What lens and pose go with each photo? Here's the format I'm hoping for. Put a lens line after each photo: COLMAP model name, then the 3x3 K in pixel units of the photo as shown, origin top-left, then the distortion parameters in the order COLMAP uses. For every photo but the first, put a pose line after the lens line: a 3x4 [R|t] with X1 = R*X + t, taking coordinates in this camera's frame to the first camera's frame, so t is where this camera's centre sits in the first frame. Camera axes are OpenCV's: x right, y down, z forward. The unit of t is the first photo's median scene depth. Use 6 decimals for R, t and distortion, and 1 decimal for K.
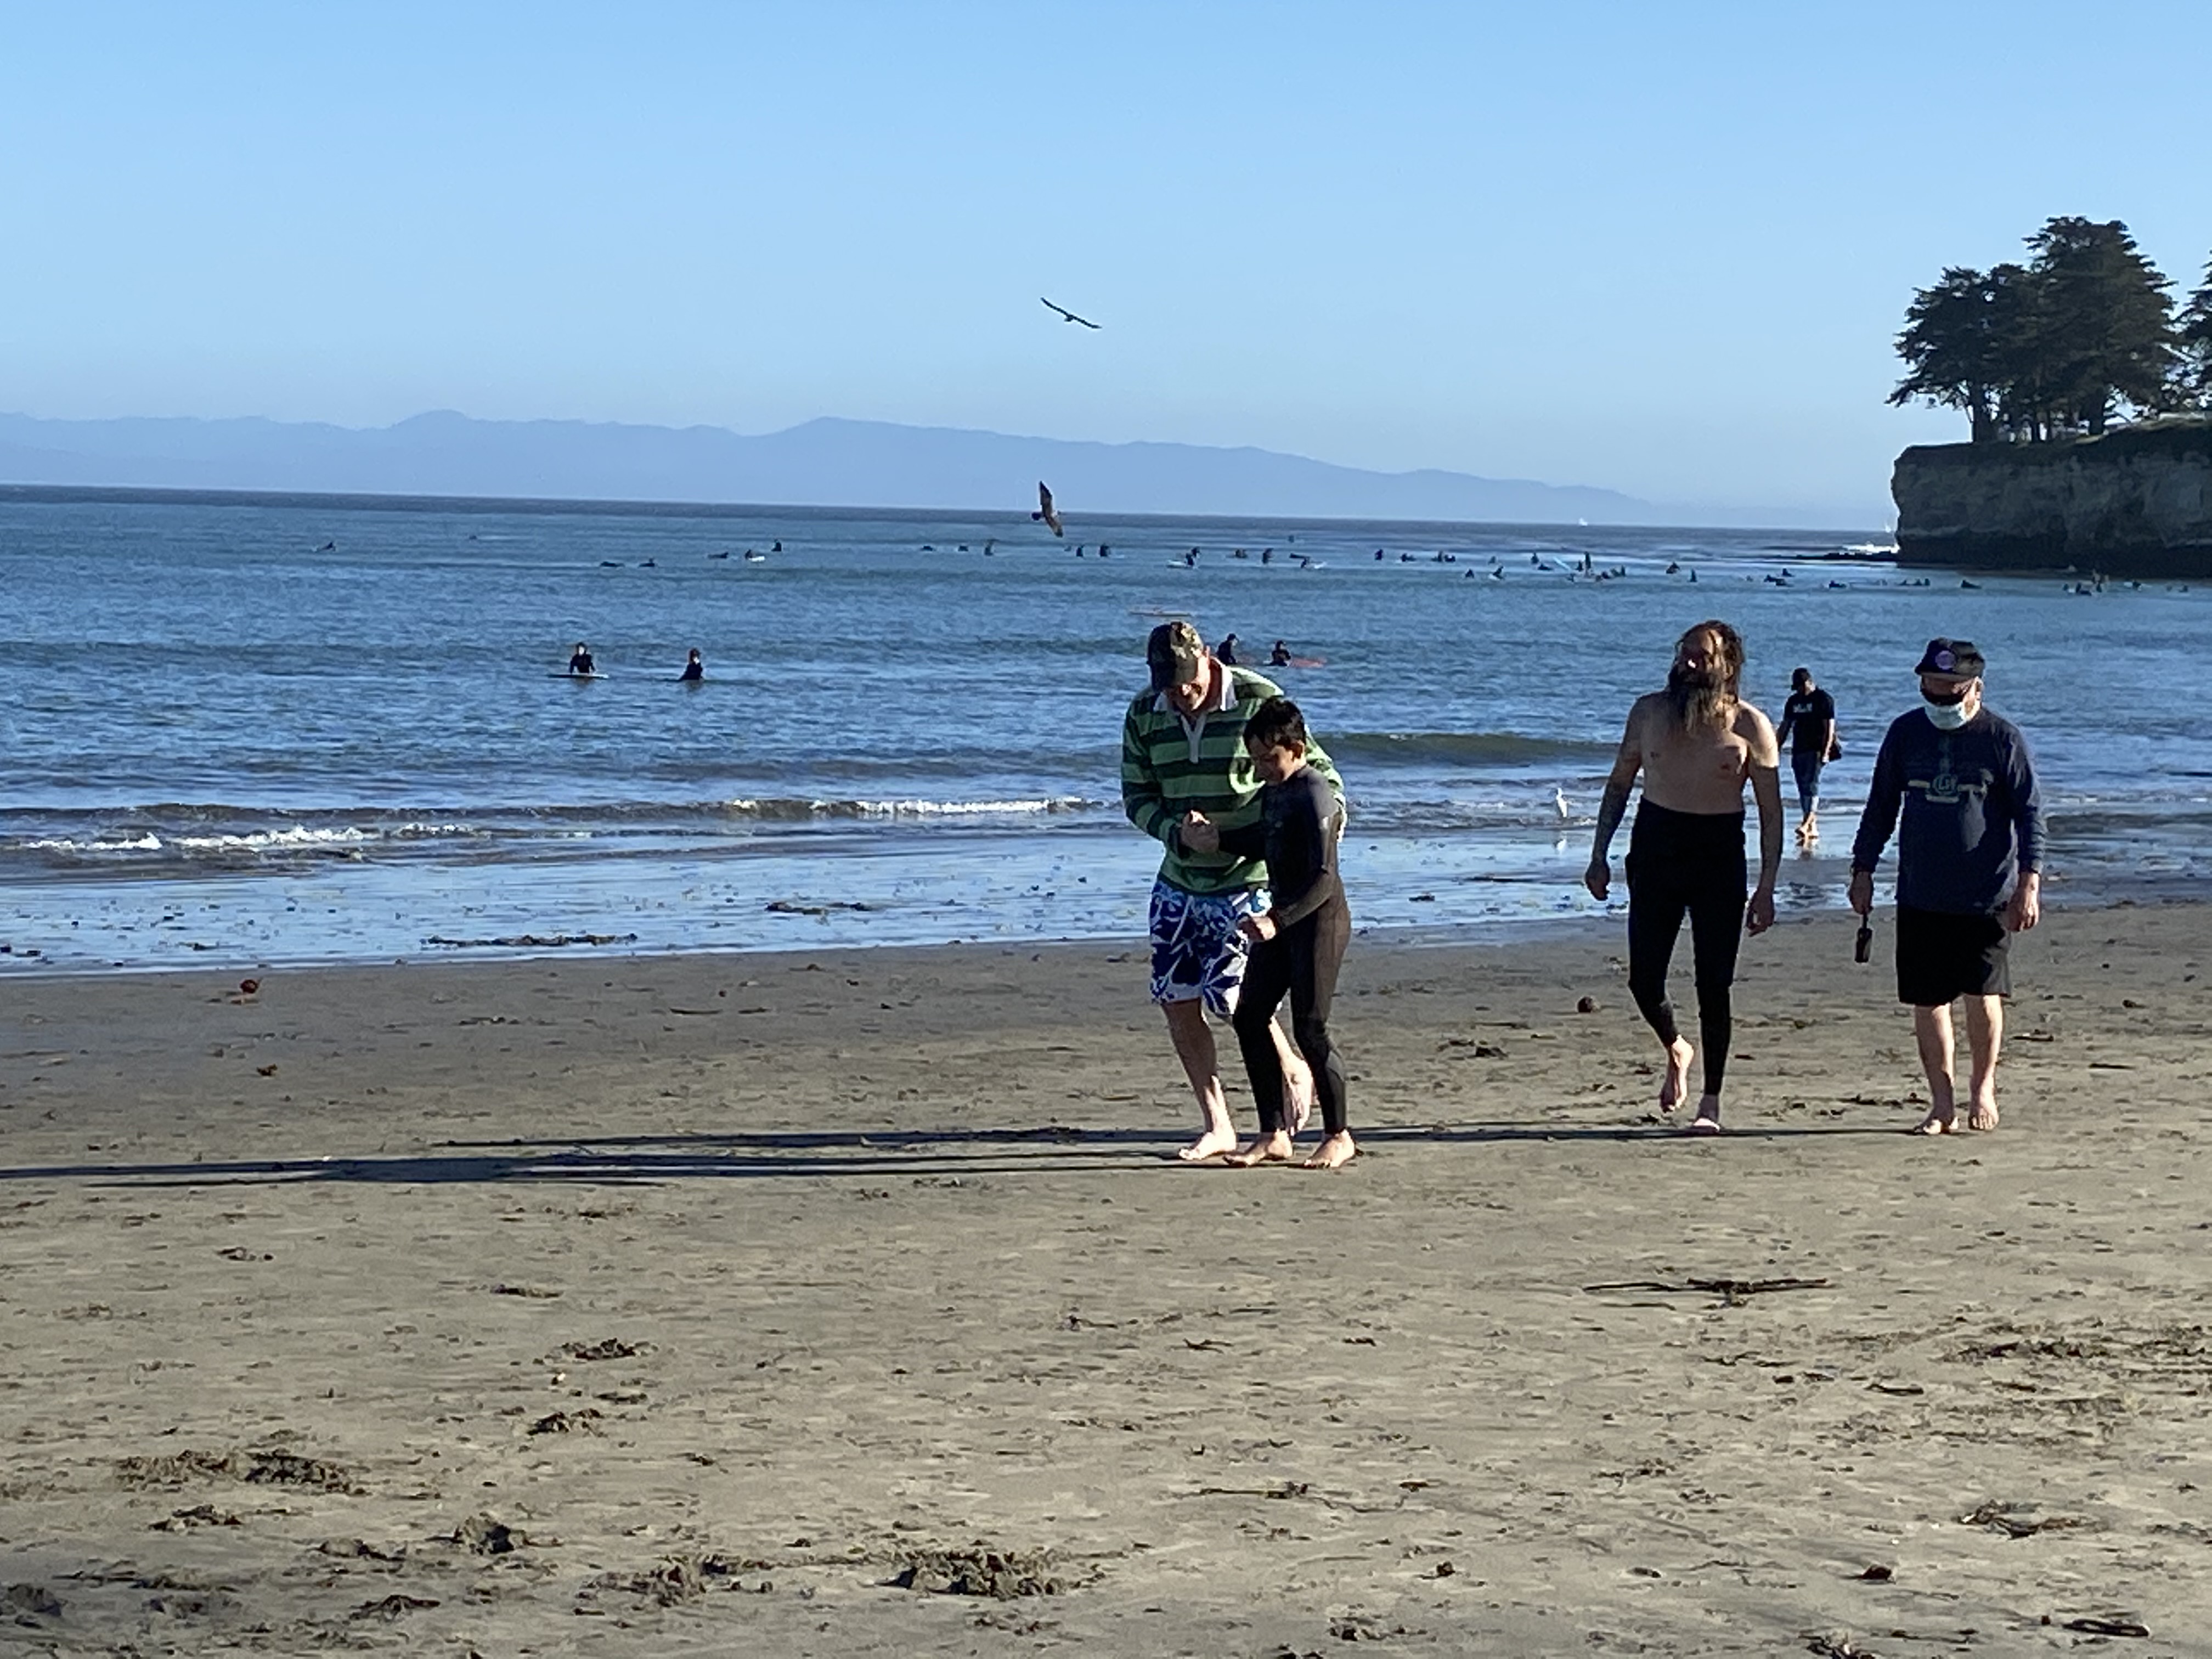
lens RADIAL K [[5269.5, 0, 1099.8], [0, 5269.5, 669.7], [0, 0, 1]] dist [0.203471, -0.136864]
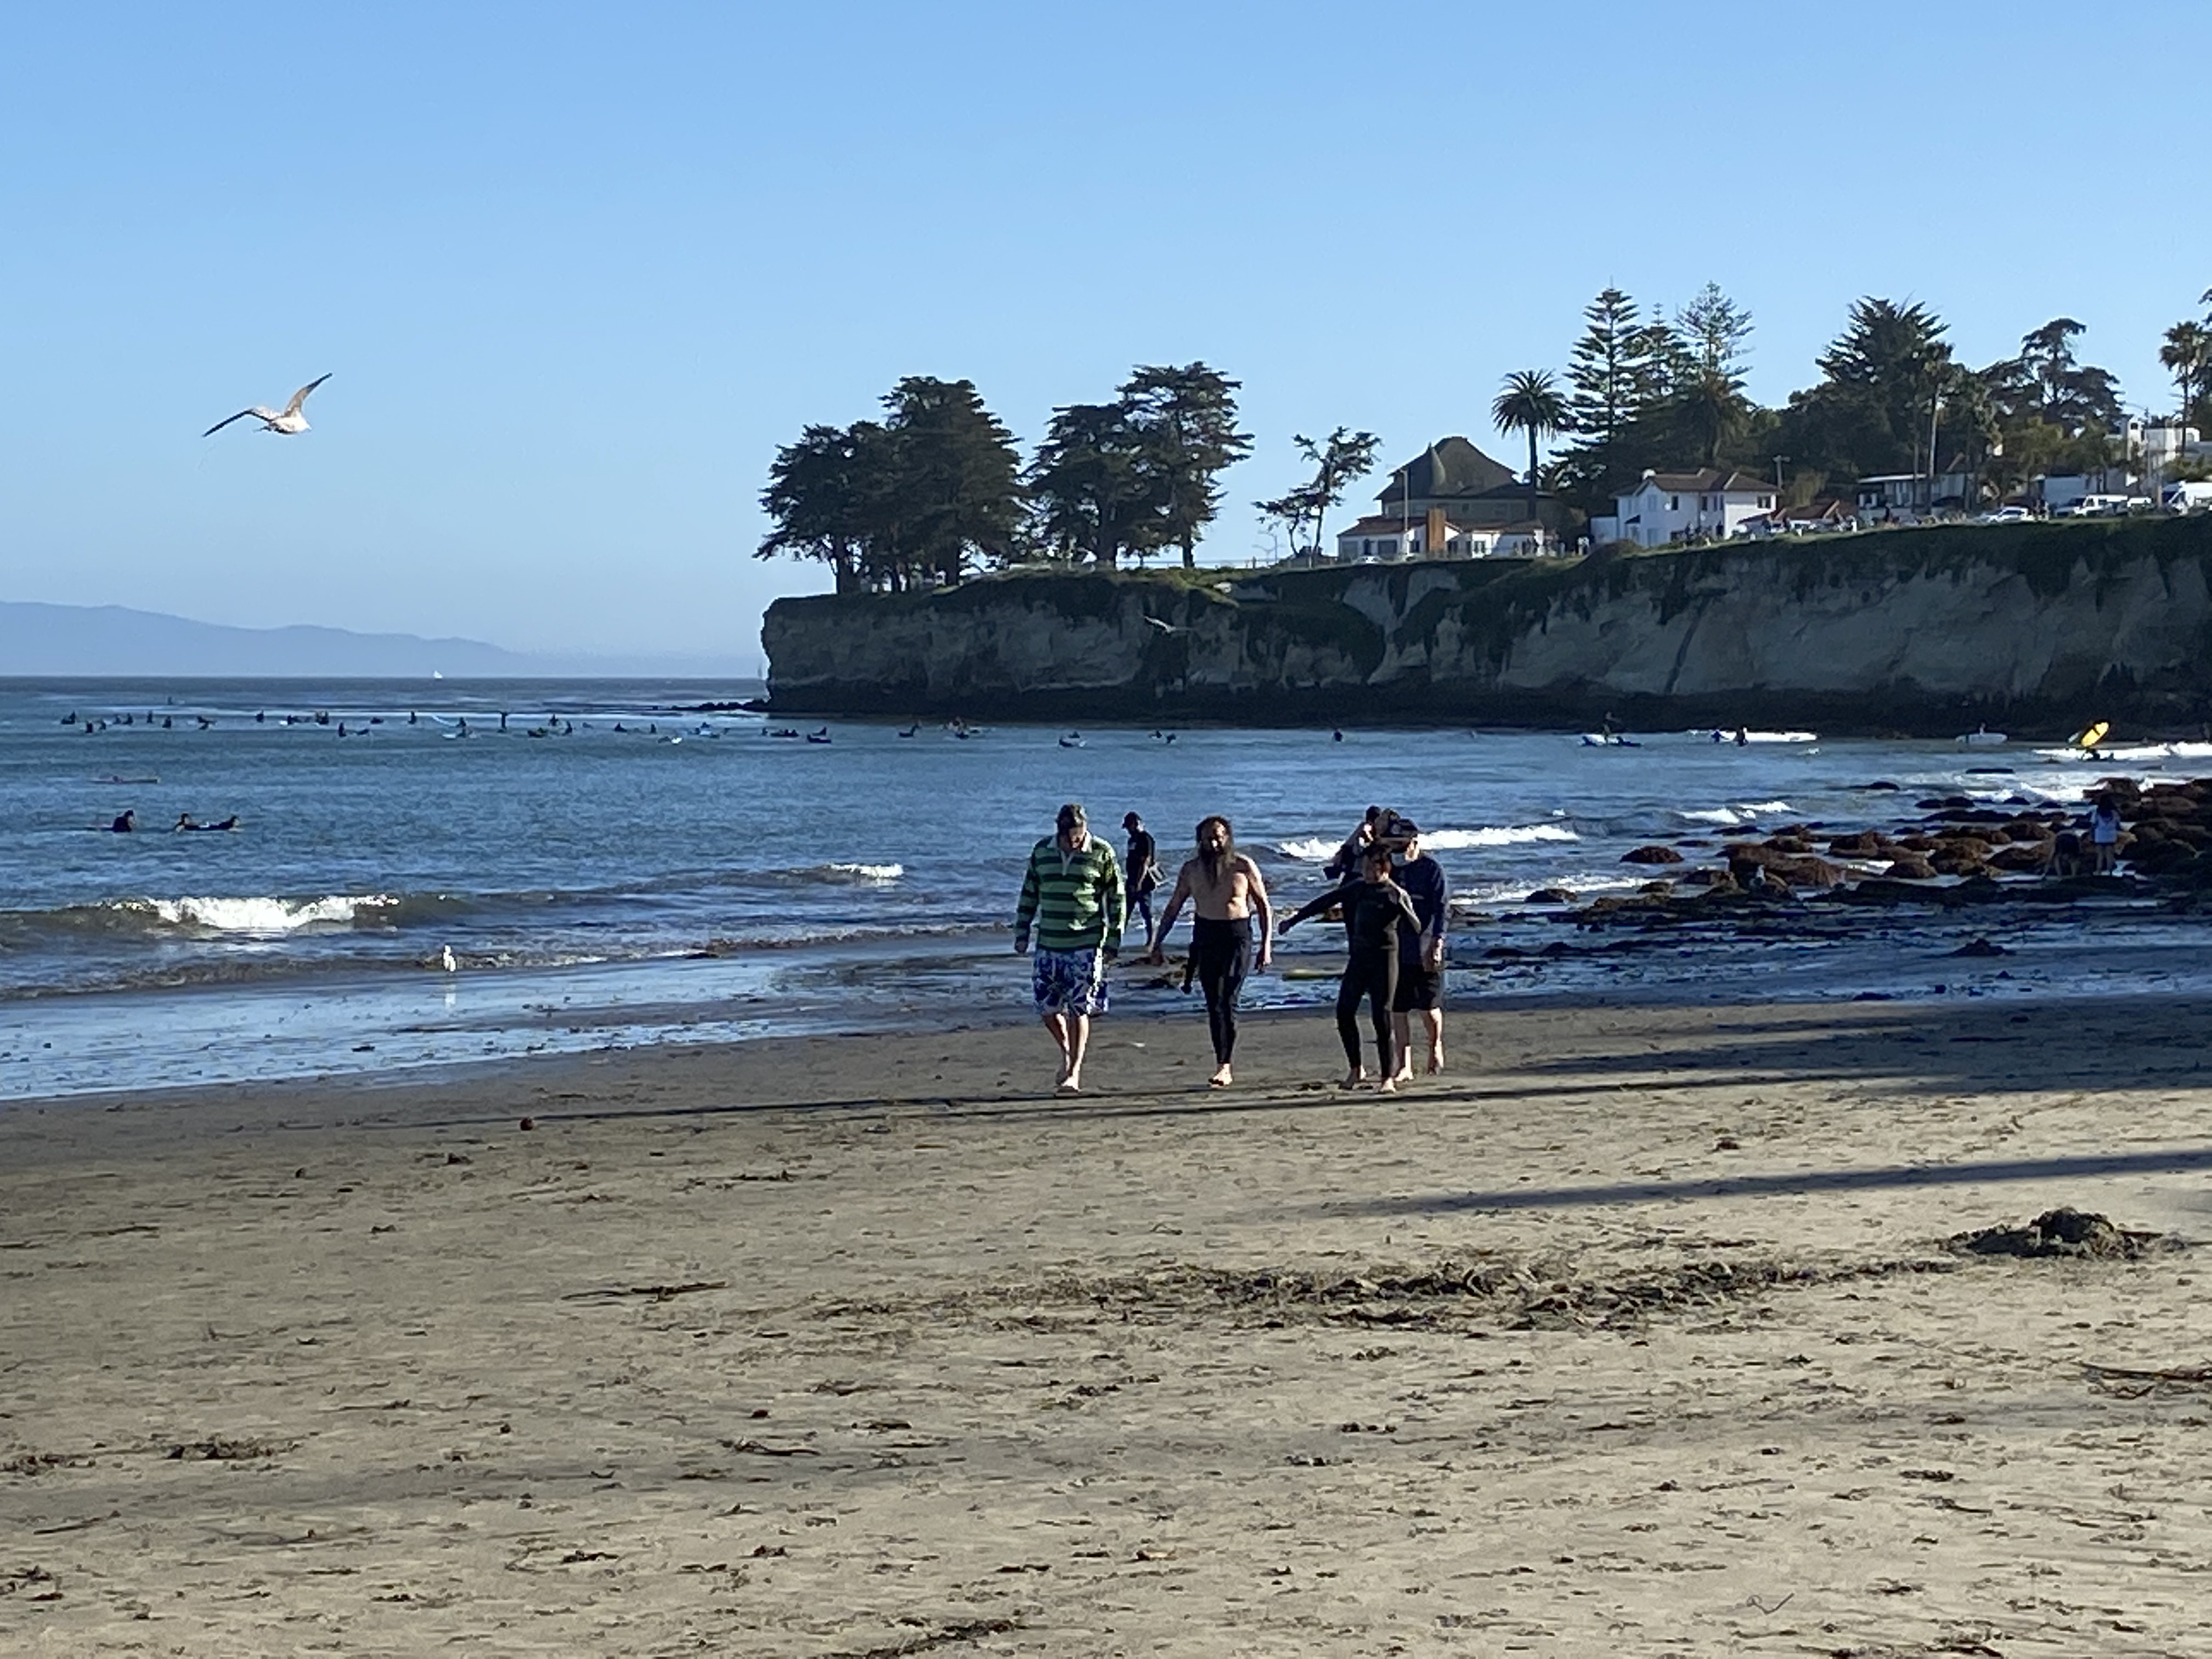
lens RADIAL K [[5269.5, 0, 1099.8], [0, 5269.5, 669.7], [0, 0, 1]] dist [0.203471, -0.136864]
pose [[0.977304, -0.022116, 0.210684, -0.021575], [0.028061, 0.999287, -0.025266, -0.004912], [-0.209975, 0.030604, 0.977228, -0.148911]]
